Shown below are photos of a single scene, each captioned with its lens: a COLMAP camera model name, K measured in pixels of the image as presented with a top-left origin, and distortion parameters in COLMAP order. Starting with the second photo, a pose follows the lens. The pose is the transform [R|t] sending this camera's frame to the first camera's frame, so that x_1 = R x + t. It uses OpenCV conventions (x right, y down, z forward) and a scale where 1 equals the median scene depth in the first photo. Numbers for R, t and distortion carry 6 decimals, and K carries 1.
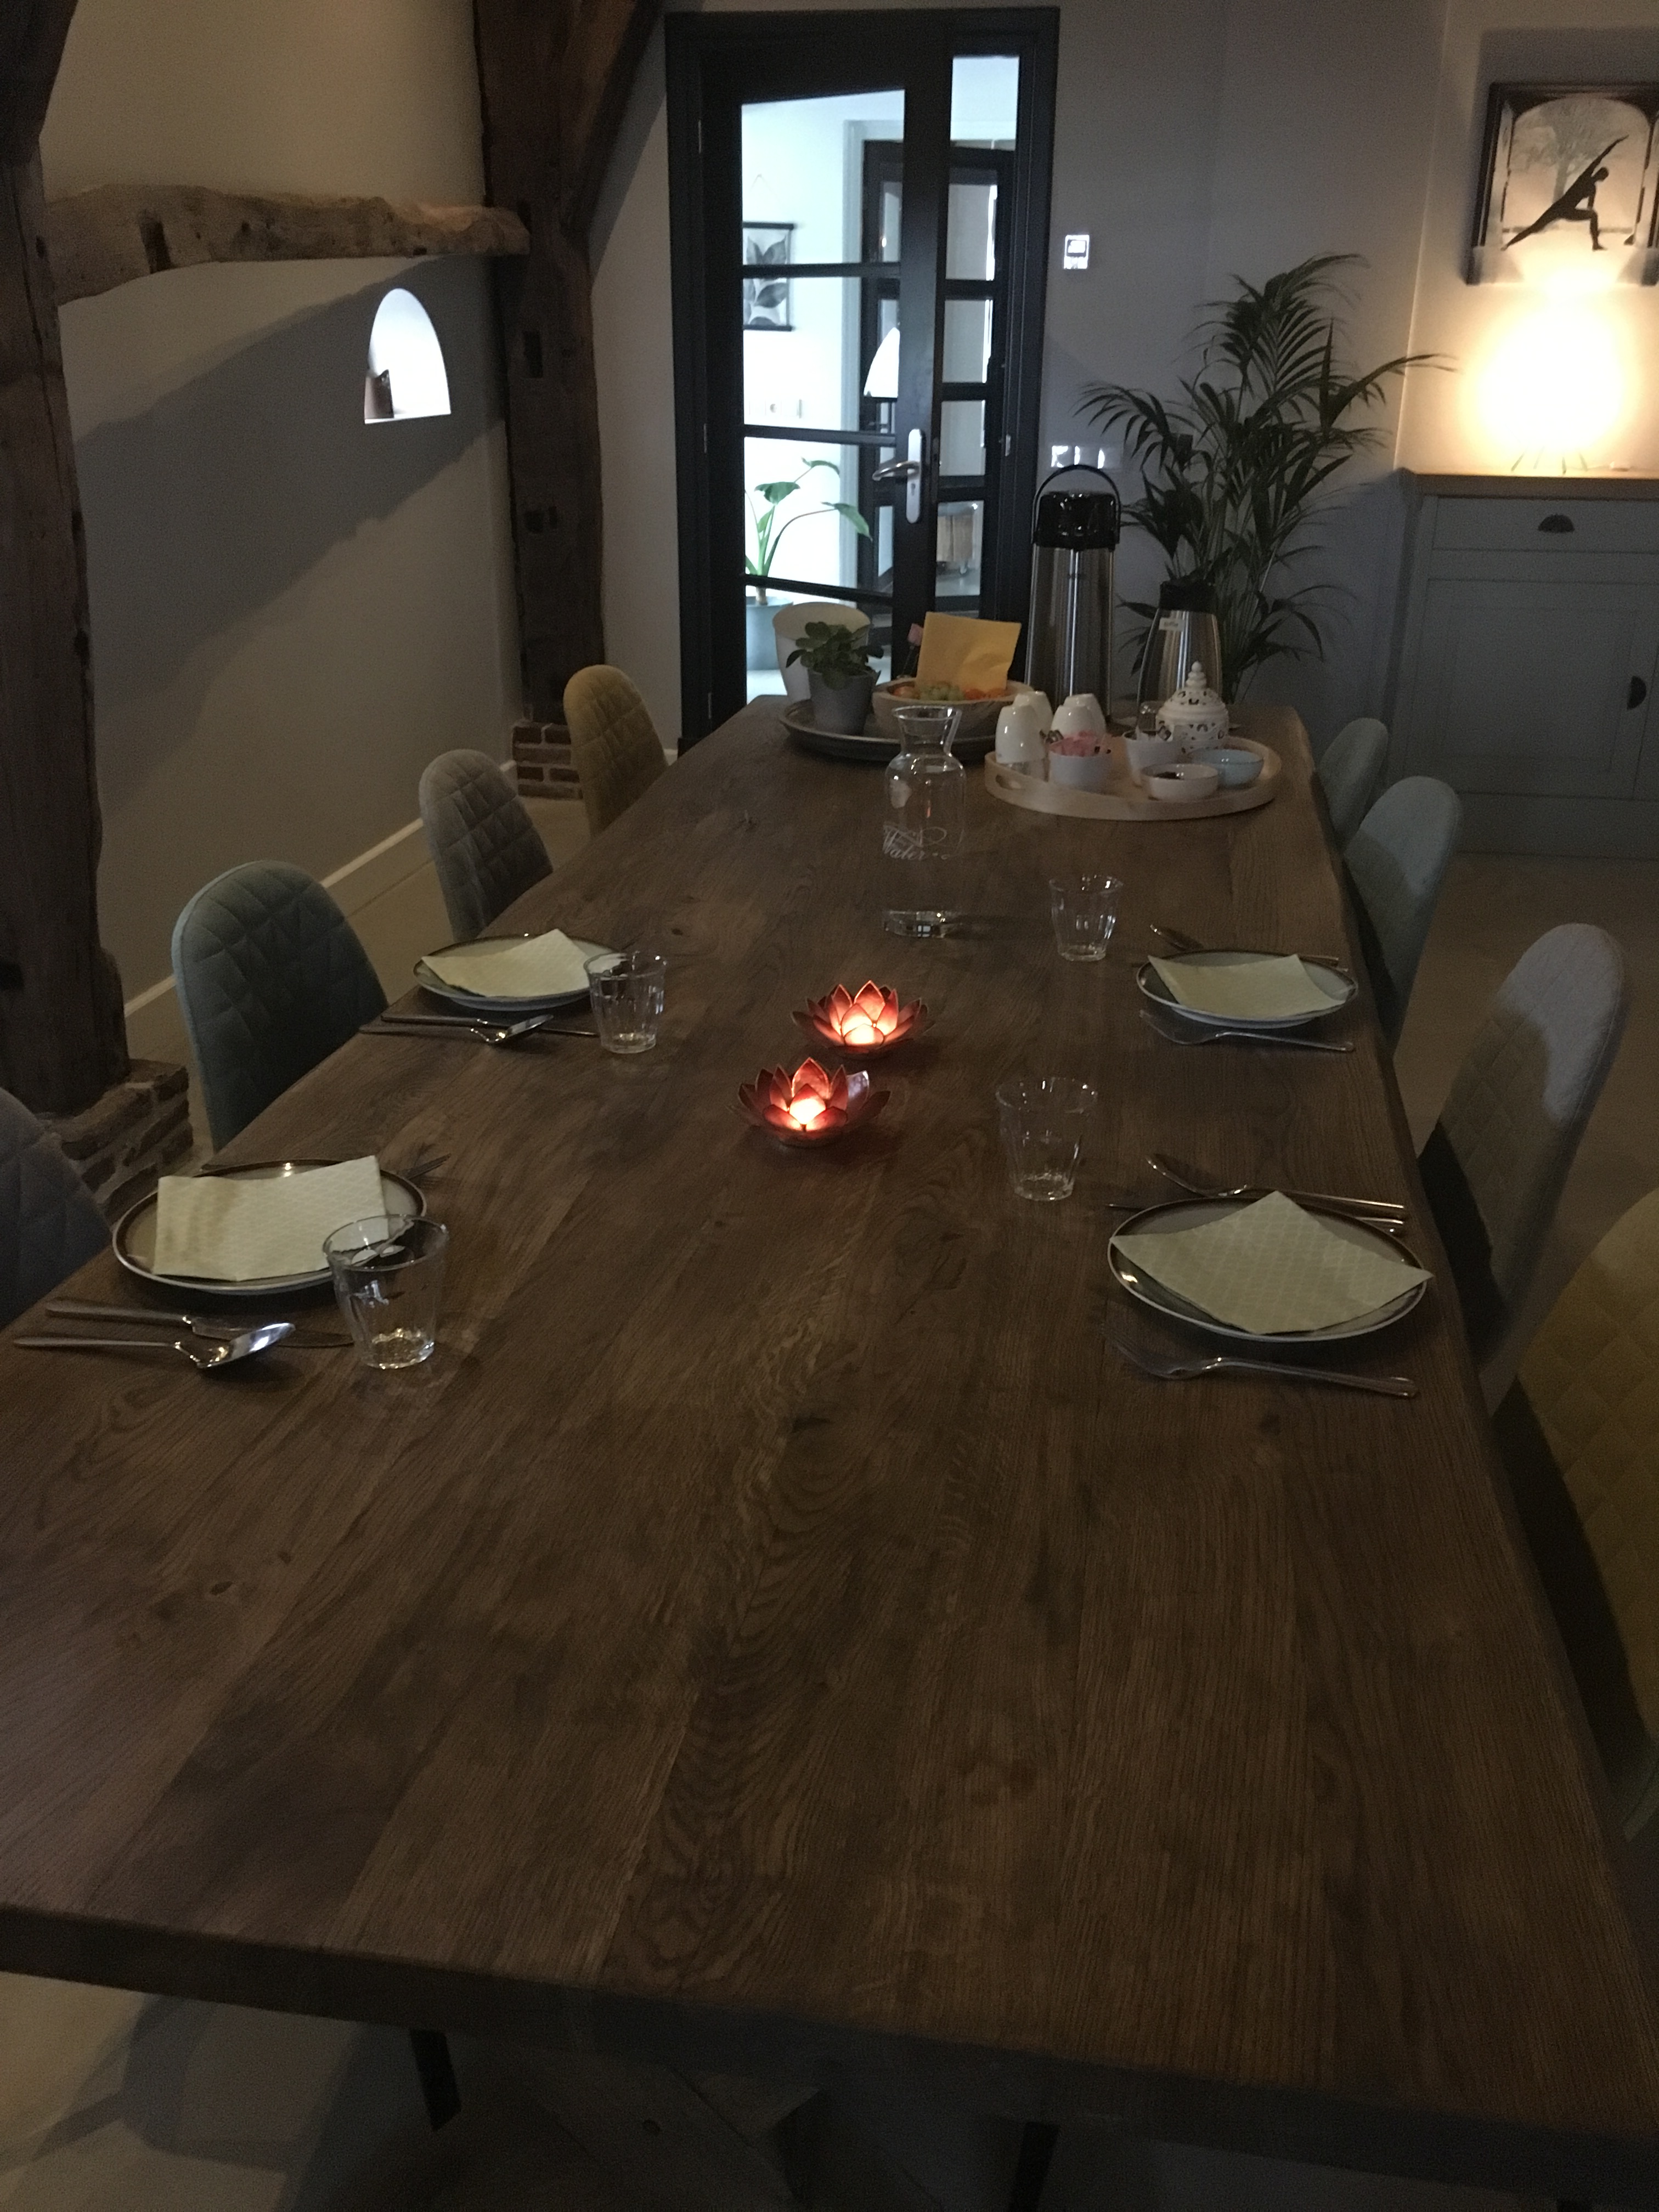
lens RADIAL K [[1884.7, 0, 828.1], [0, 1884.7, 1105.6], [0, 0, 1]] dist [-0.006154, -0.004925]
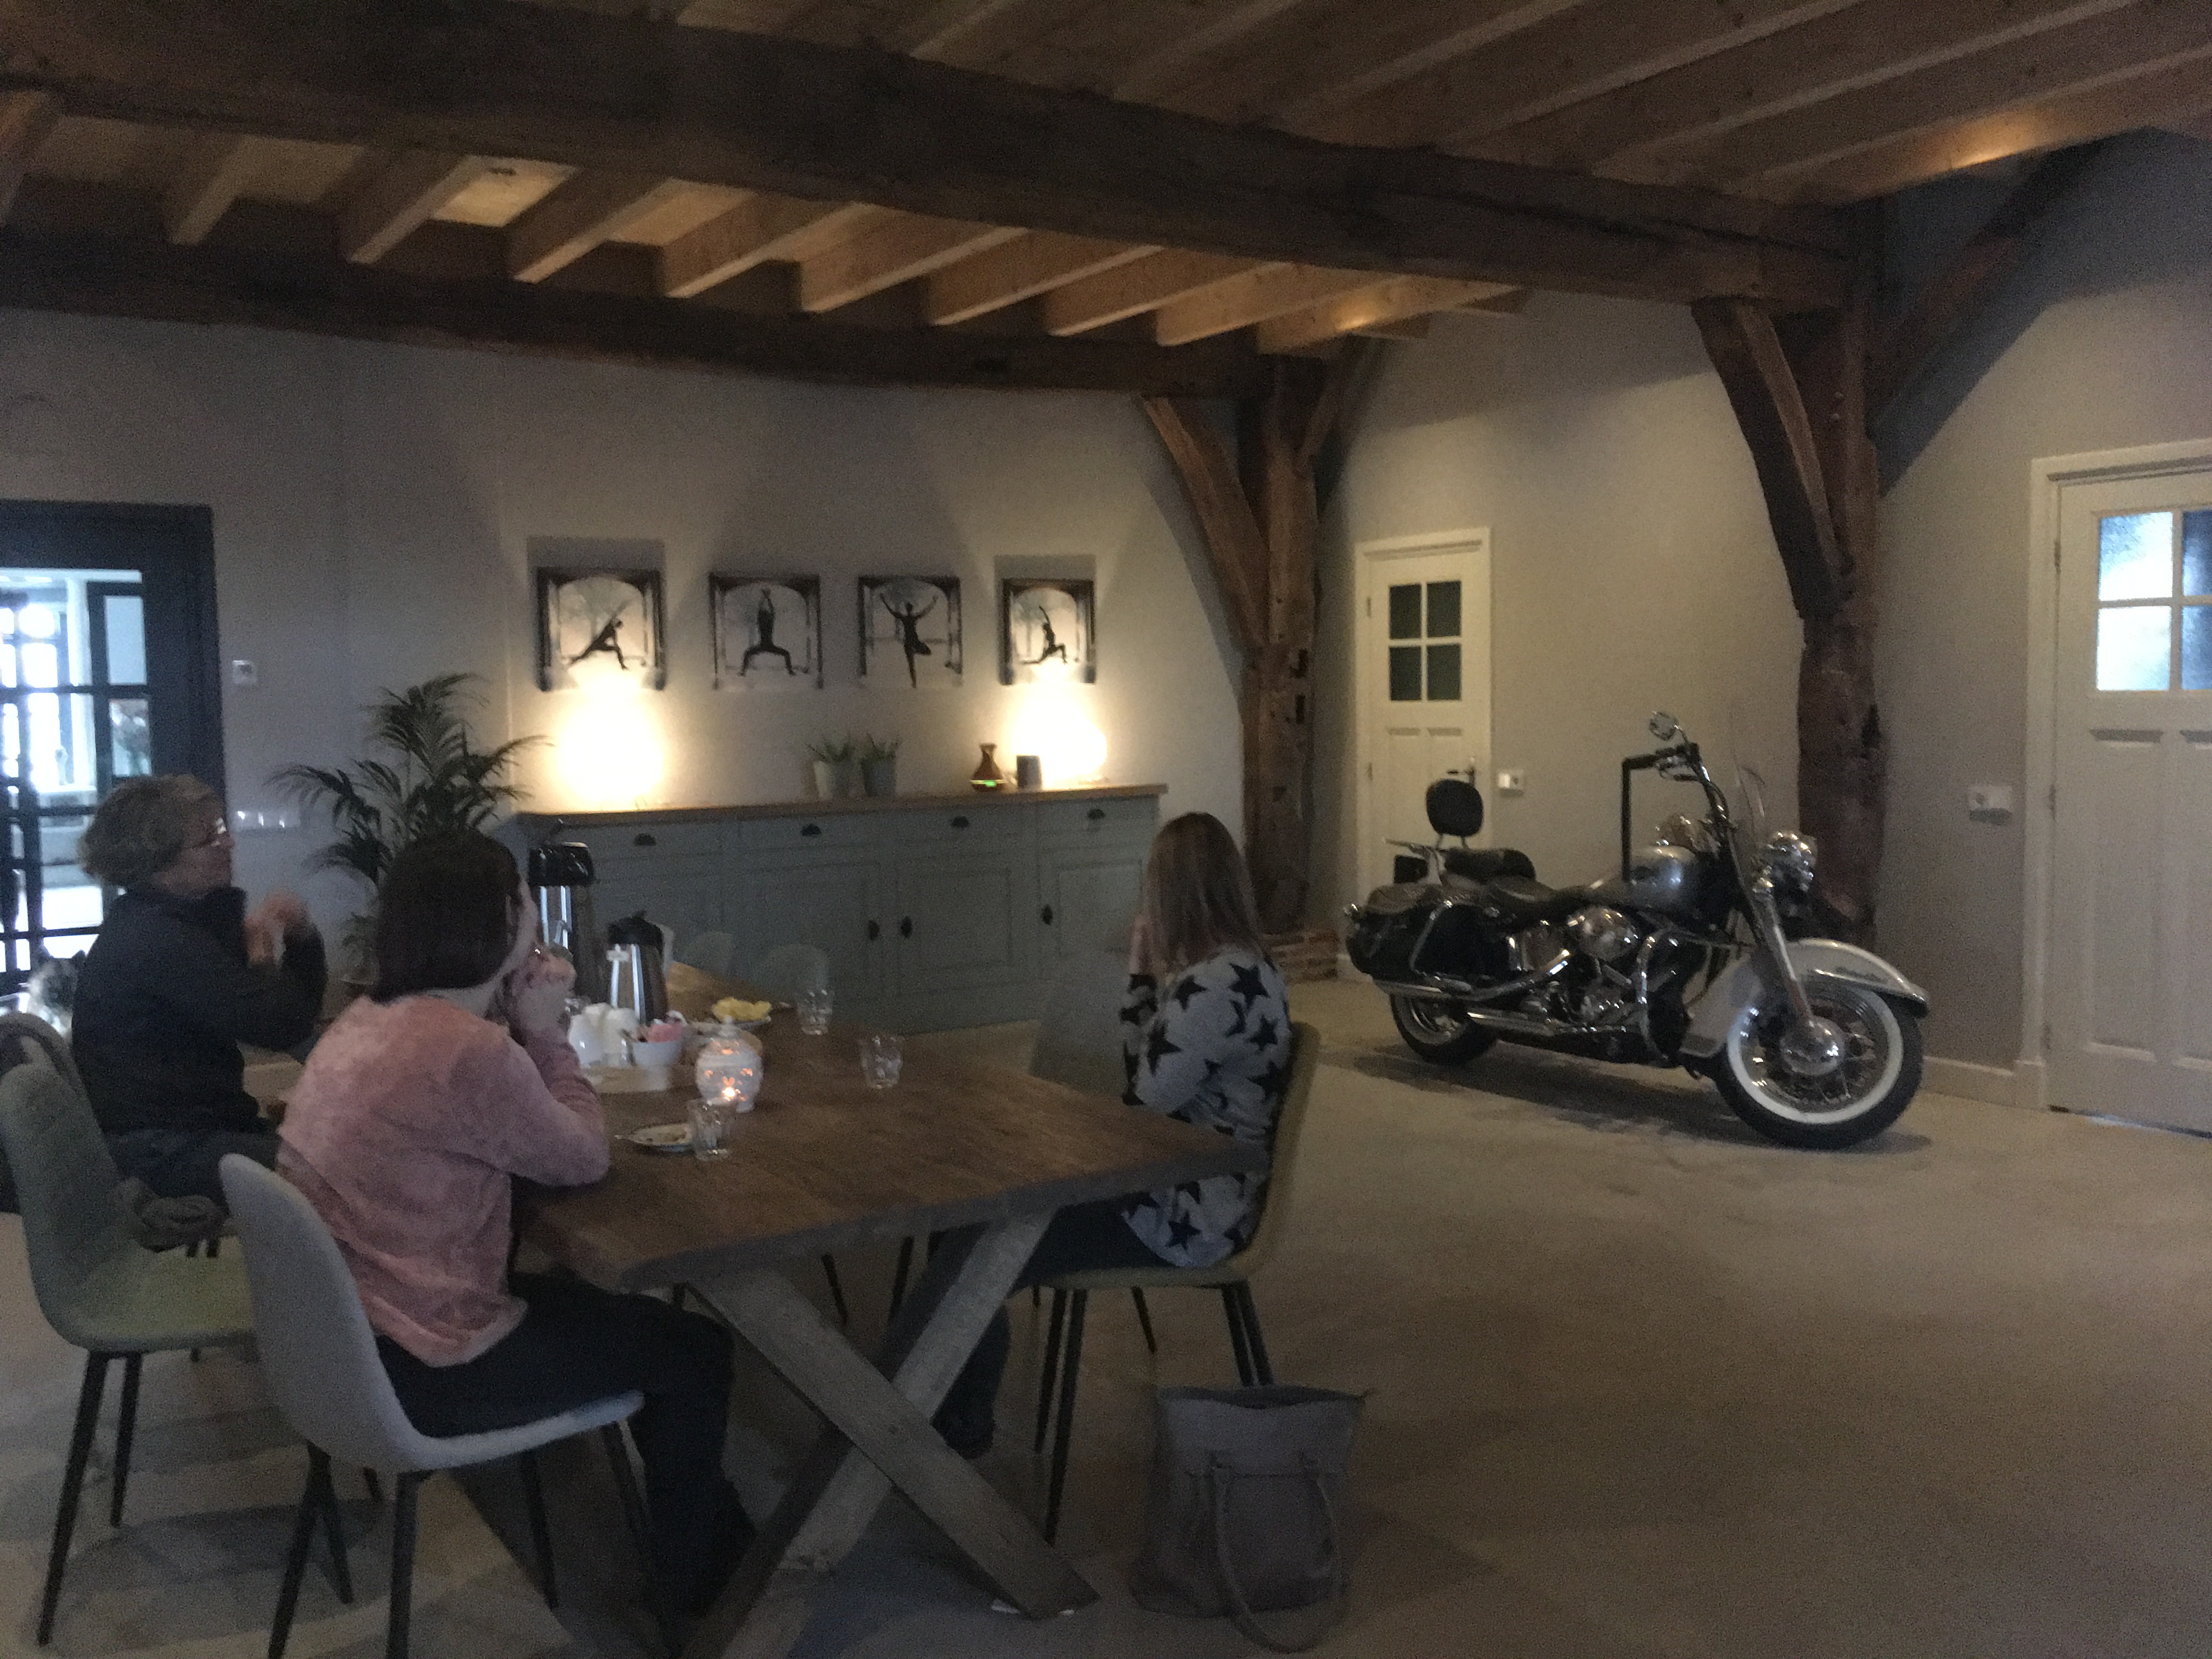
lens RADIAL K [[1884.7, 0, 1106.7], [0, 1884.7, 828.7], [0, 0, 1]] dist [-0.006154, -0.004925]
pose [[0.725590, -0.062909, 0.685245, -0.358841], [0.283564, 0.934667, -0.214452, 0.101993], [-0.626985, 0.349915, 0.696024, -0.259110]]
